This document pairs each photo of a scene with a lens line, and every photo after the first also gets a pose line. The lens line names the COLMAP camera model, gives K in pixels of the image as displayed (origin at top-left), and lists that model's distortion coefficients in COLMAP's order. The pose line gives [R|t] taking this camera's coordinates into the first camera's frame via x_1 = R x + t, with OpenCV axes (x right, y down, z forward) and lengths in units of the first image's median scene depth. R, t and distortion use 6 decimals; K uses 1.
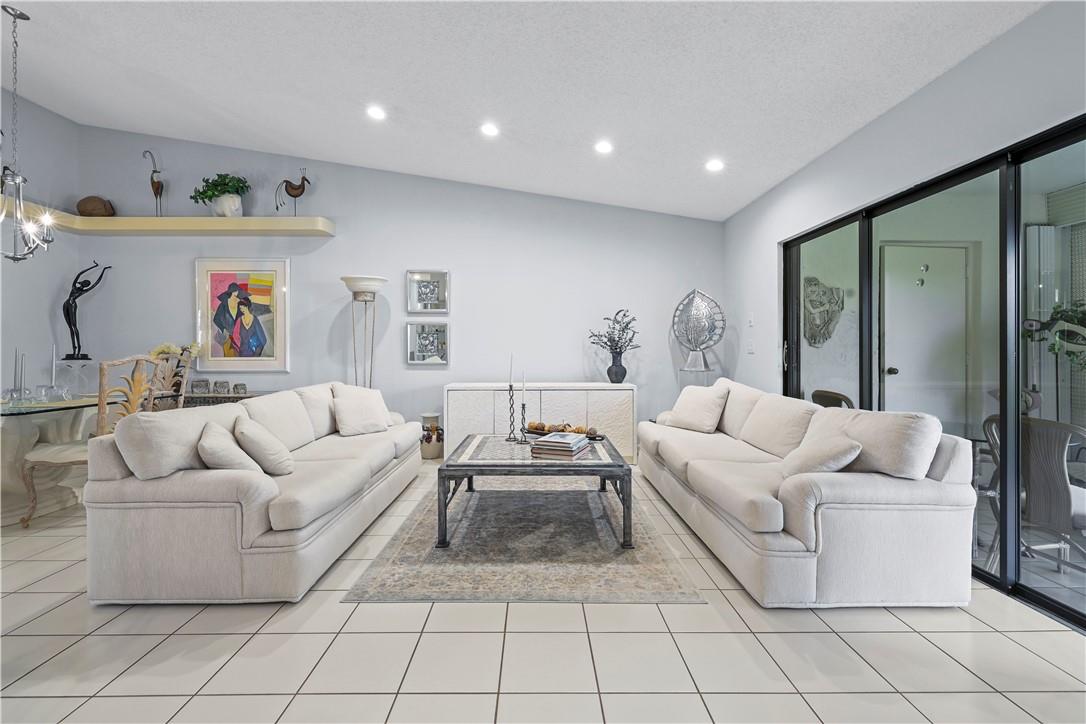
lens RADIAL K [[457.5, 0, 533.7], [0, 457.5, 355.4], [0, 0, 1]] dist [0.000249, 0.000014]
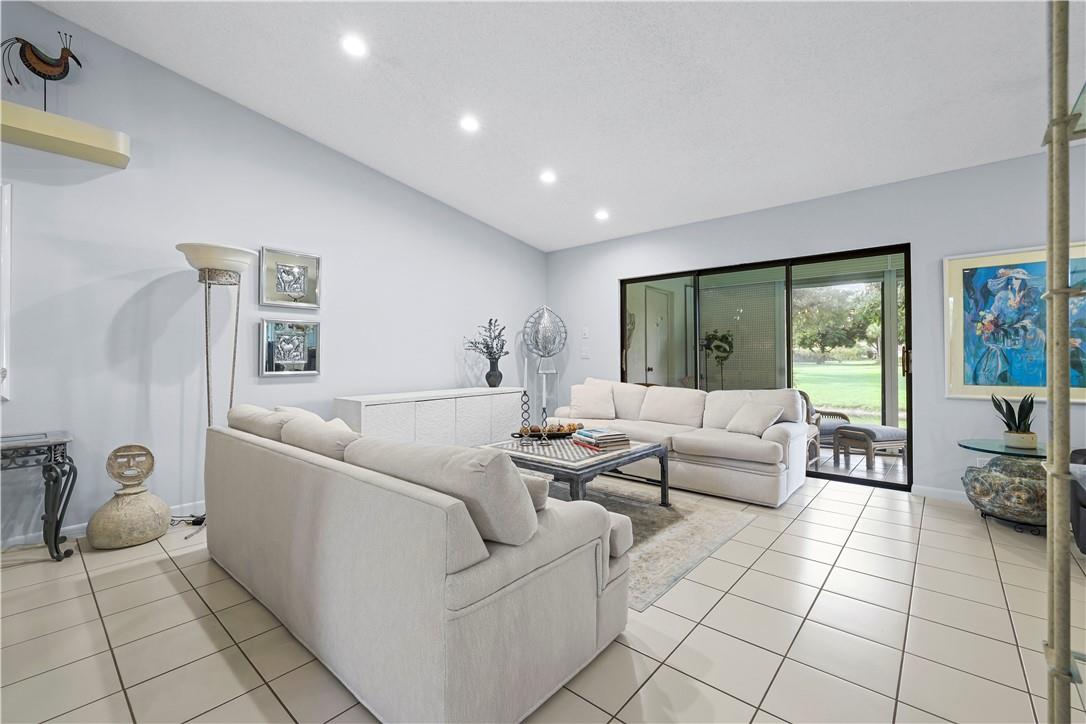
lens RADIAL K [[457.5, 0, 536.3], [0, 457.5, 354.6], [0, 0, 1]] dist [0.000249, 0.000014]
pose [[0.669588, 0.000837, 0.742732, -0.545543], [0.010427, 0.999890, -0.010527, -0.003584], [-0.742659, 0.014793, 0.669506, 0.207030]]
